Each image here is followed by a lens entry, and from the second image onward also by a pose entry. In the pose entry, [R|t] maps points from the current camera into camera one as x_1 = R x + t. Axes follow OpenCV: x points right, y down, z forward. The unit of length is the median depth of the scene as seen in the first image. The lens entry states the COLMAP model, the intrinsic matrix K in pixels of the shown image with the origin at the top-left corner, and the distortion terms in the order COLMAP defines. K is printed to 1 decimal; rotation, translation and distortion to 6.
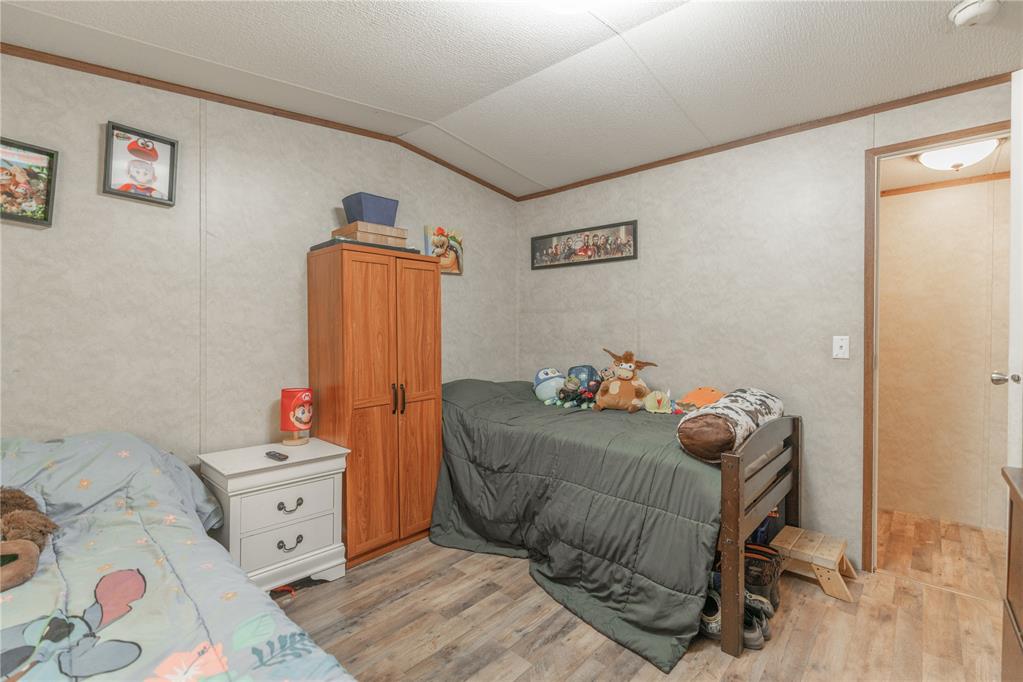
lens RADIAL K [[465.2, 0, 513.2], [0, 465.2, 348.3], [0, 0, 1]] dist [-0.002490, 0.000354]
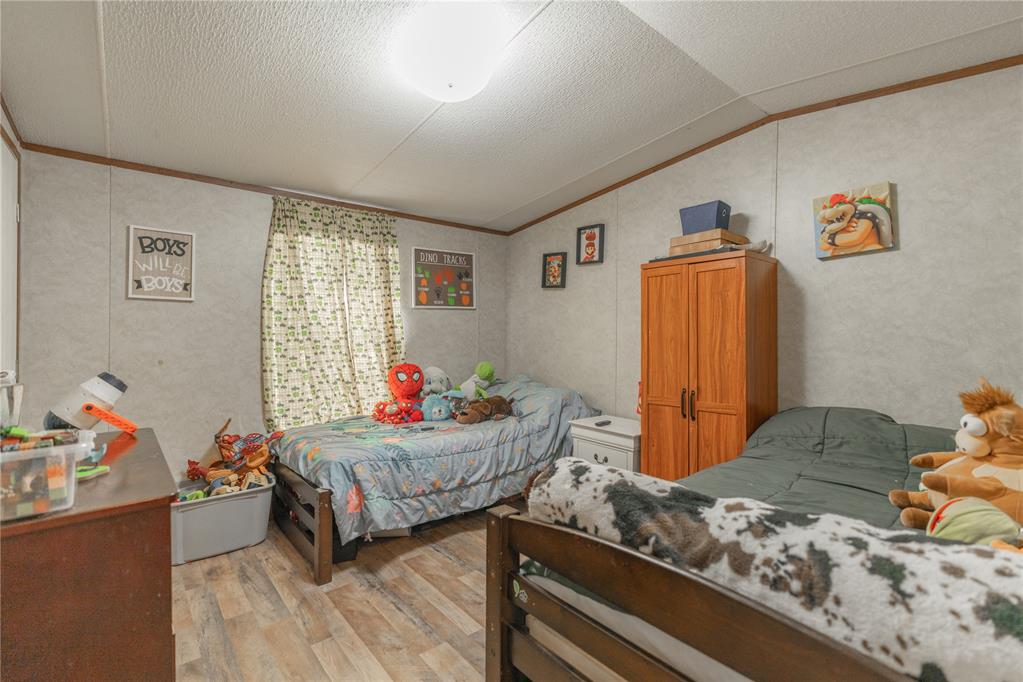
lens RADIAL K [[465.2, 0, 513.2], [0, 465.2, 348.3], [0, 0, 1]] dist [-0.002490, 0.000354]
pose [[-0.141745, 0.029181, -0.989473, 0.781874], [-0.026775, 0.999087, 0.033300, -0.035705], [0.989541, 0.031213, -0.140834, 0.741449]]
